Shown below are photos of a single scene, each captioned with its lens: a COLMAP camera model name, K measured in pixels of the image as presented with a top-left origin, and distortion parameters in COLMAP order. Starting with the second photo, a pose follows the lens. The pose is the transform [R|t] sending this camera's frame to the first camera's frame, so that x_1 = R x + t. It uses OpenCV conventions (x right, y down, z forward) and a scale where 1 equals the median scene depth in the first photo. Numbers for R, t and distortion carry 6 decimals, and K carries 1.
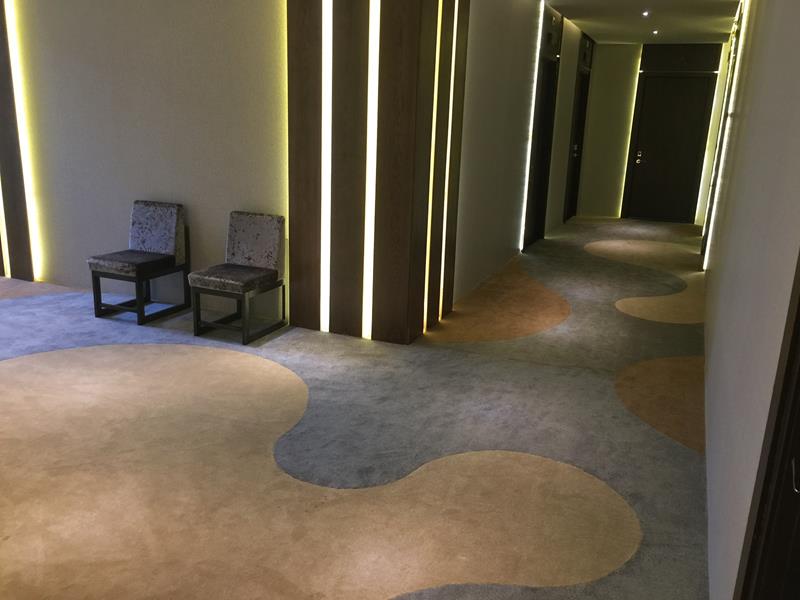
lens RADIAL K [[672.8, 0, 400.8], [0, 672.8, 295.7], [0, 0, 1]] dist [0.074386, -0.091558]
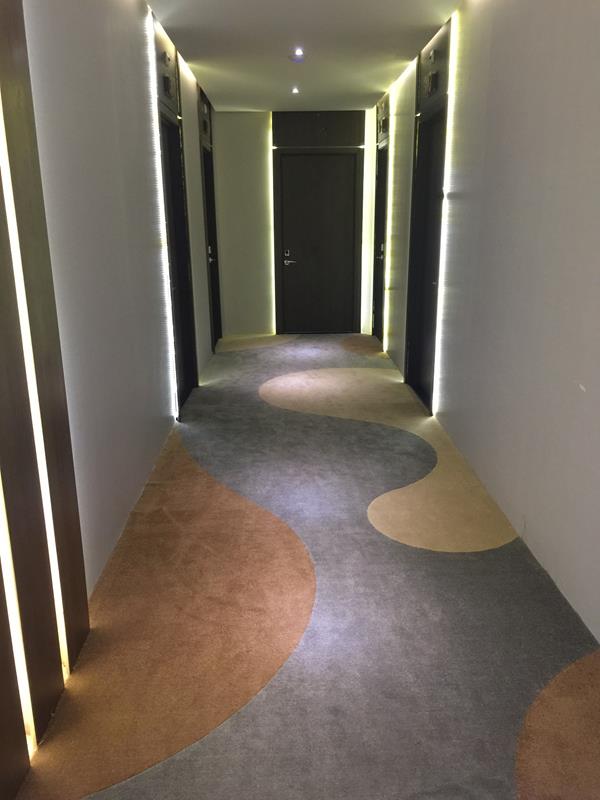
lens RADIAL K [[672.8, 0, 294.6], [0, 672.8, 400.9], [0, 0, 1]] dist [0.074386, -0.091558]
pose [[0.907671, -0.156603, 0.389369, 0.033048], [0.151001, 0.987501, 0.045167, -0.095328], [-0.391576, 0.017798, 0.919974, 0.361306]]
